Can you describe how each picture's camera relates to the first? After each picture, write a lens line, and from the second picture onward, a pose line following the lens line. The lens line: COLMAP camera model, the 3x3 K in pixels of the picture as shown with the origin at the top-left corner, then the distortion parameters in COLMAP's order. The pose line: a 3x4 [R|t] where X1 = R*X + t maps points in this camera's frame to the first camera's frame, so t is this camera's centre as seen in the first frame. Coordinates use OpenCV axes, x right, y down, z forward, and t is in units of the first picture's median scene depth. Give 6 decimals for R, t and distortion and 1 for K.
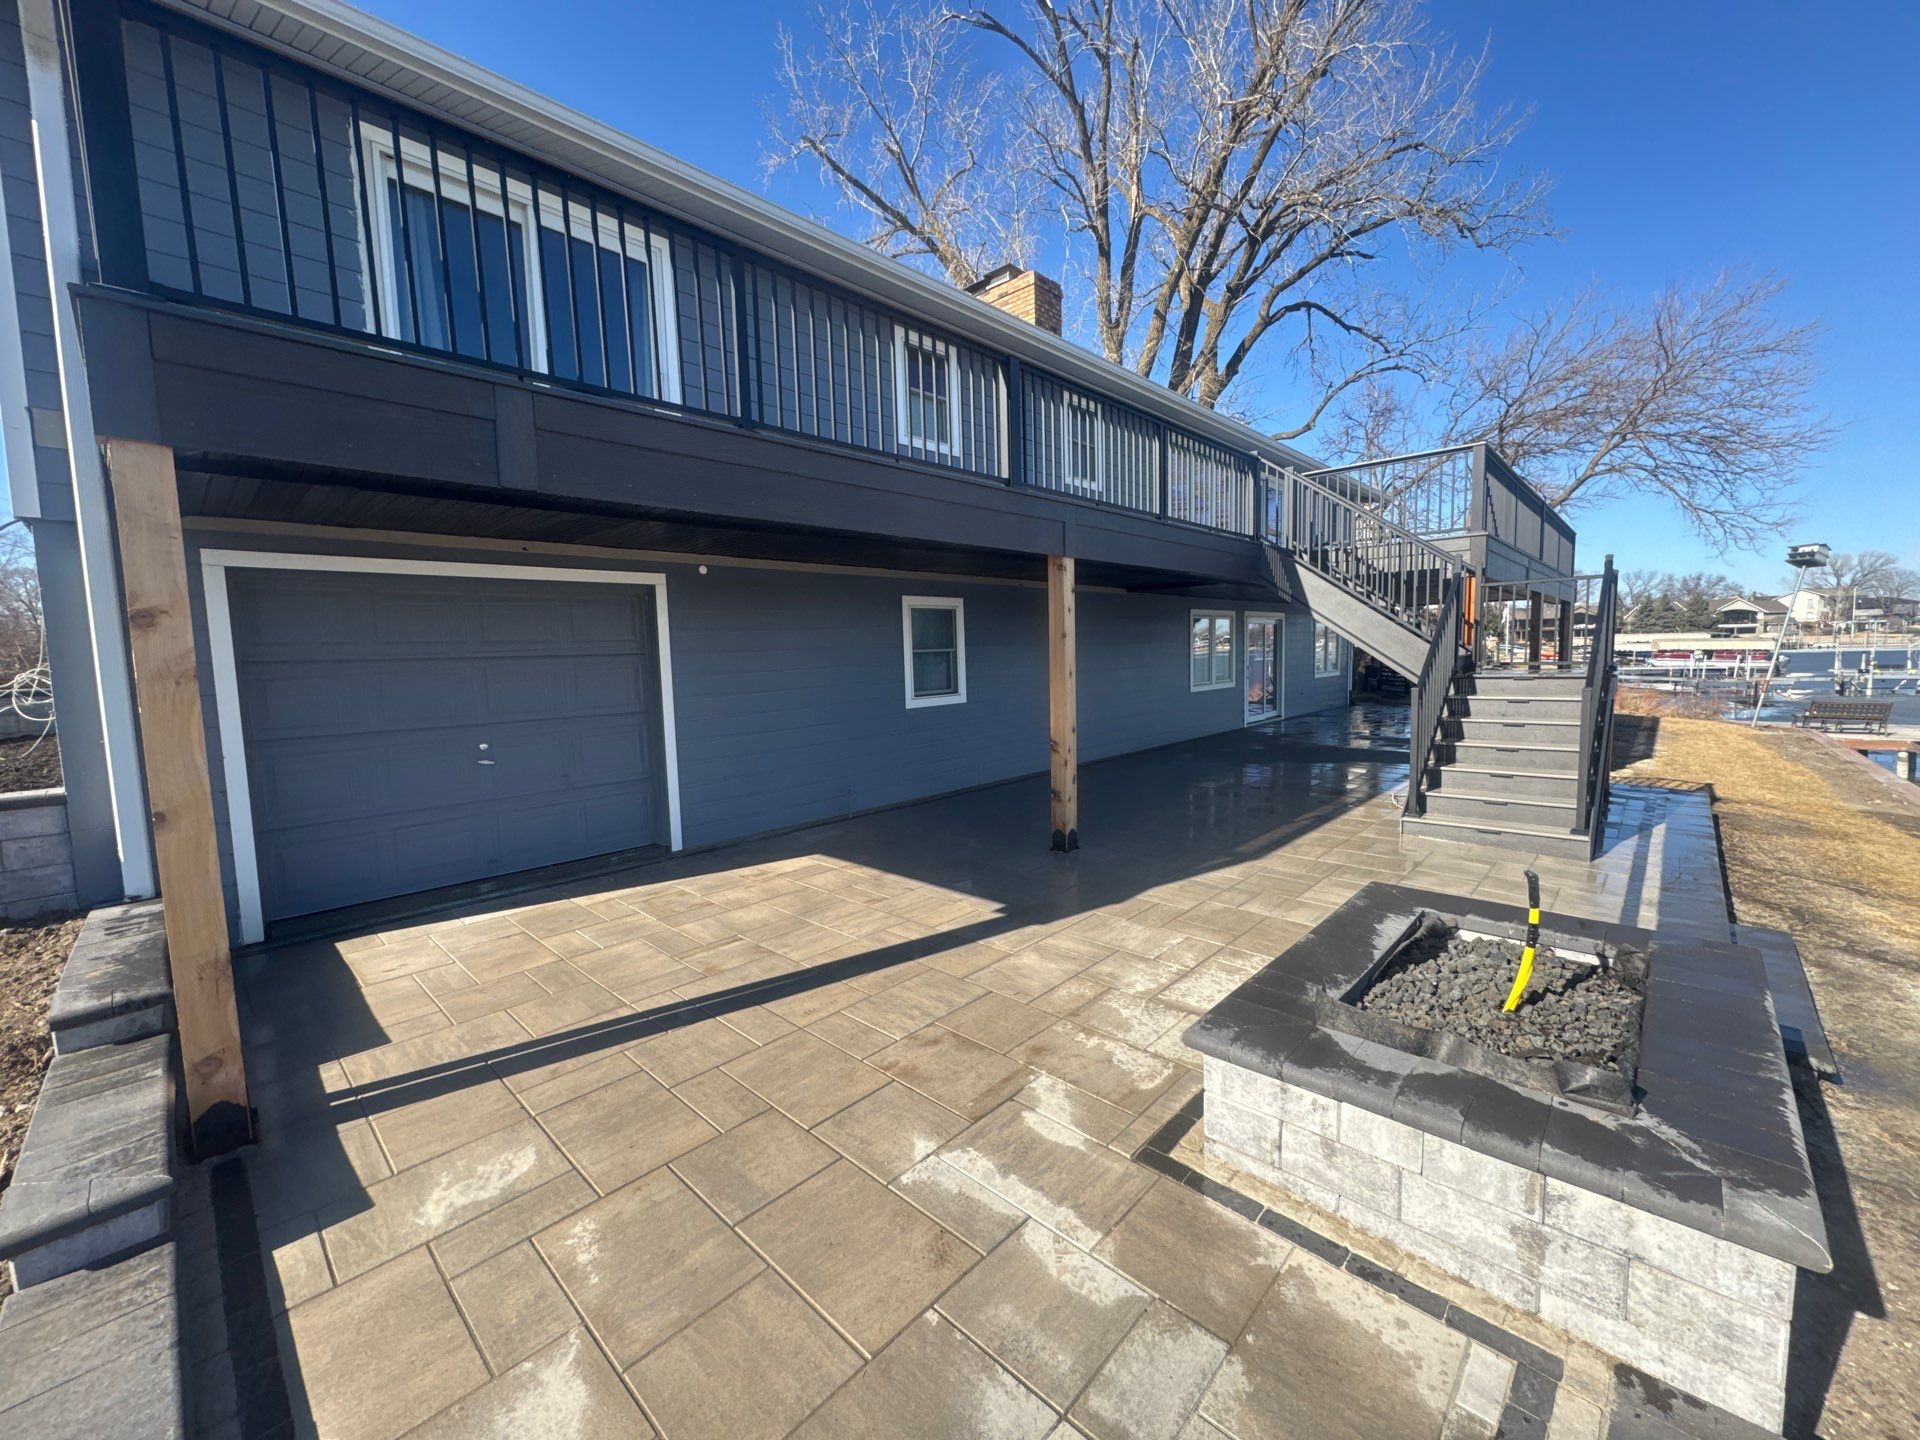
lens RADIAL K [[769.0, 0, 956.3], [0, 769.0, 725.2], [0, 0, 1]] dist [-0.000735, -0.000090]
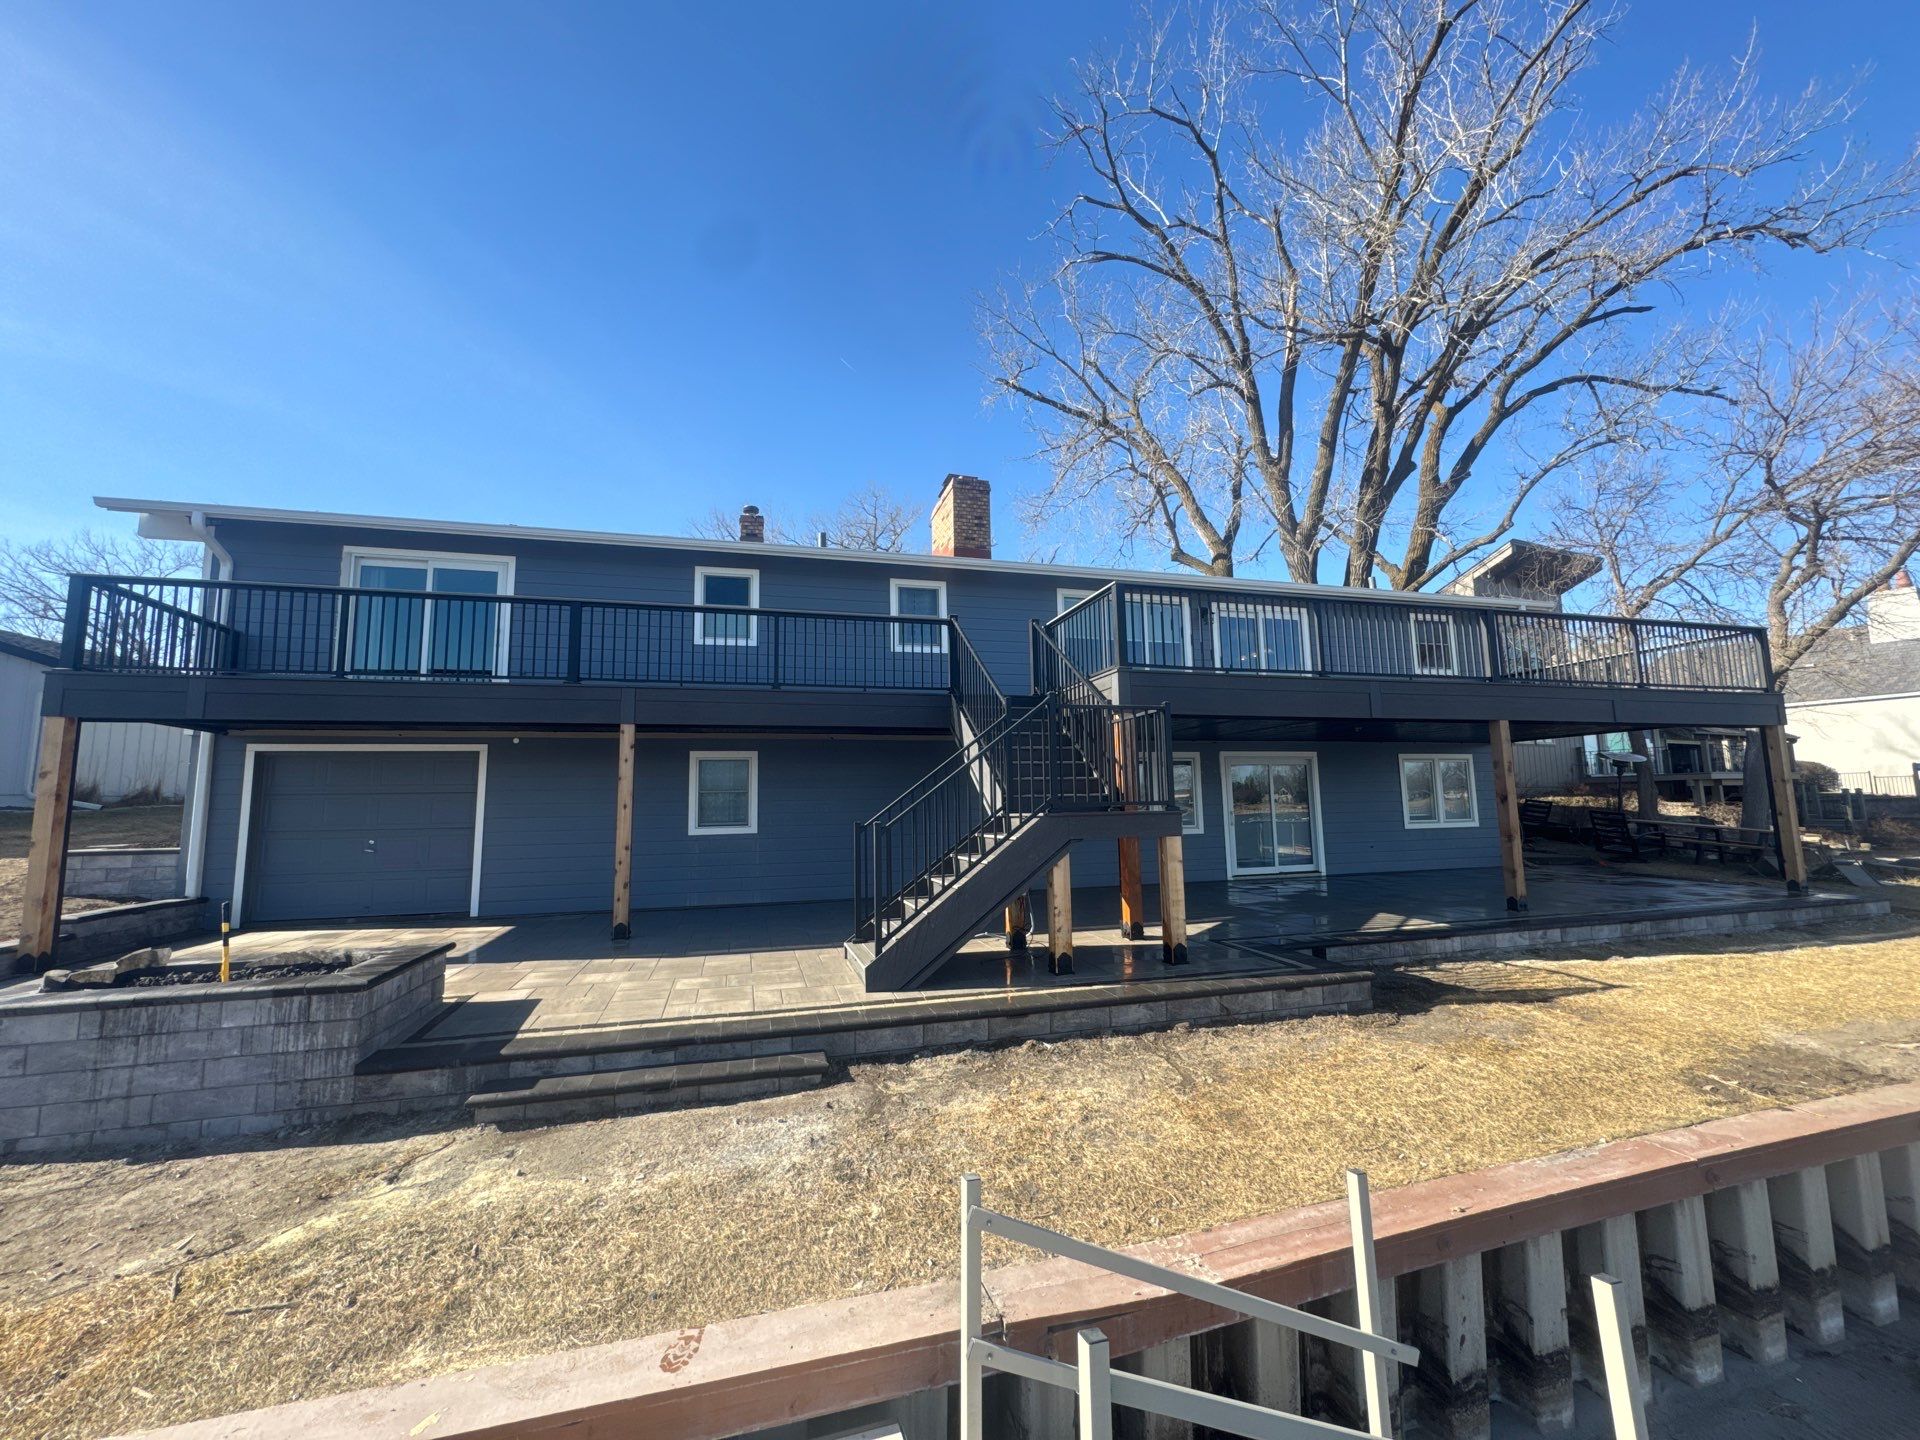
lens RADIAL K [[769.0, 0, 956.3], [0, 769.0, 725.2], [0, 0, 1]] dist [-0.000735, -0.000090]
pose [[0.854989, -0.047345, -0.516481, 0.944434], [-0.052607, 0.982772, -0.177176, 0.002199], [0.515971, 0.178654, 0.837769, 0.087229]]
